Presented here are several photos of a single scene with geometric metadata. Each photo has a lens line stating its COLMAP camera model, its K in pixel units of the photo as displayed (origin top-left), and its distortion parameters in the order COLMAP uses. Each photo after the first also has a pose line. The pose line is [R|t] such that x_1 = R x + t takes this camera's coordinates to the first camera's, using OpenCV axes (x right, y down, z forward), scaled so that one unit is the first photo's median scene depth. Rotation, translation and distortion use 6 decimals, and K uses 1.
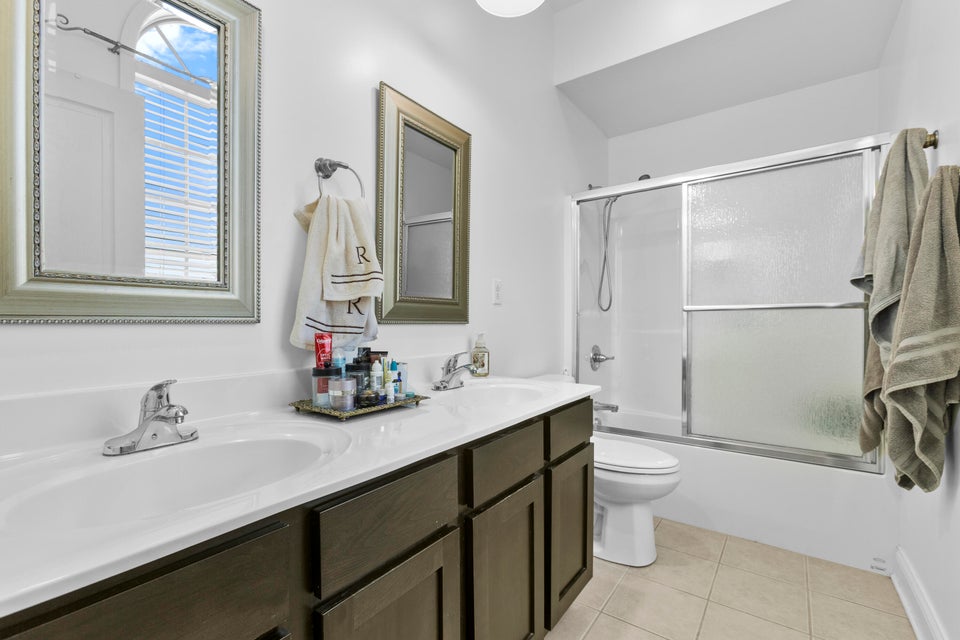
lens RADIAL K [[435.0, 0, 480.6], [0, 435.0, 320.1], [0, 0, 1]] dist [-0.010570, 0.003145]
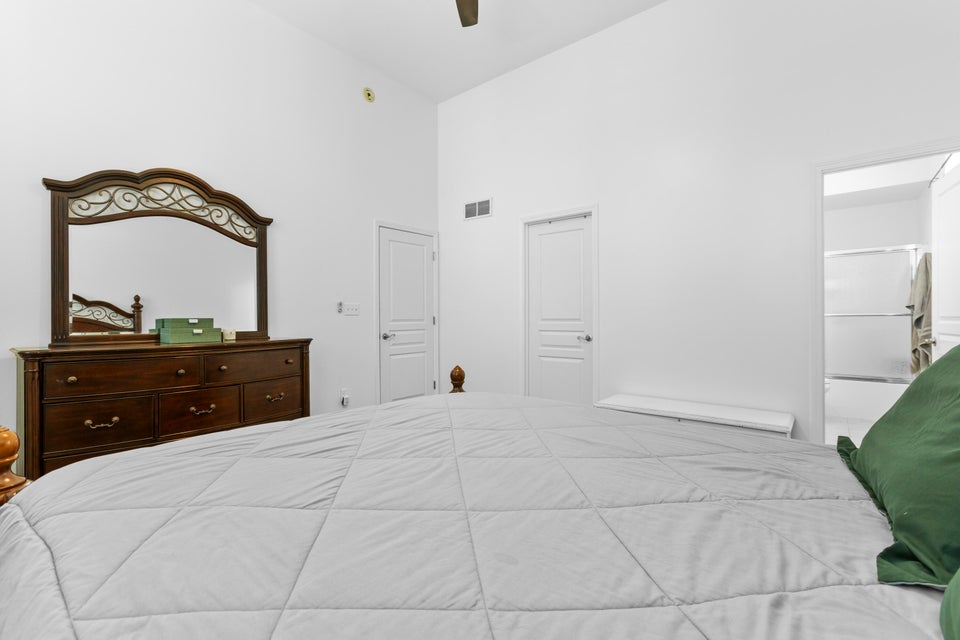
lens RADIAL K [[435.0, 0, 478.1], [0, 435.0, 322.0], [0, 0, 1]] dist [-0.010570, 0.003145]
pose [[0.997984, -0.001744, -0.063441, -1.656045], [0.001198, 0.999962, -0.008641, 0.023683], [0.063454, 0.008547, 0.997948, -1.879967]]
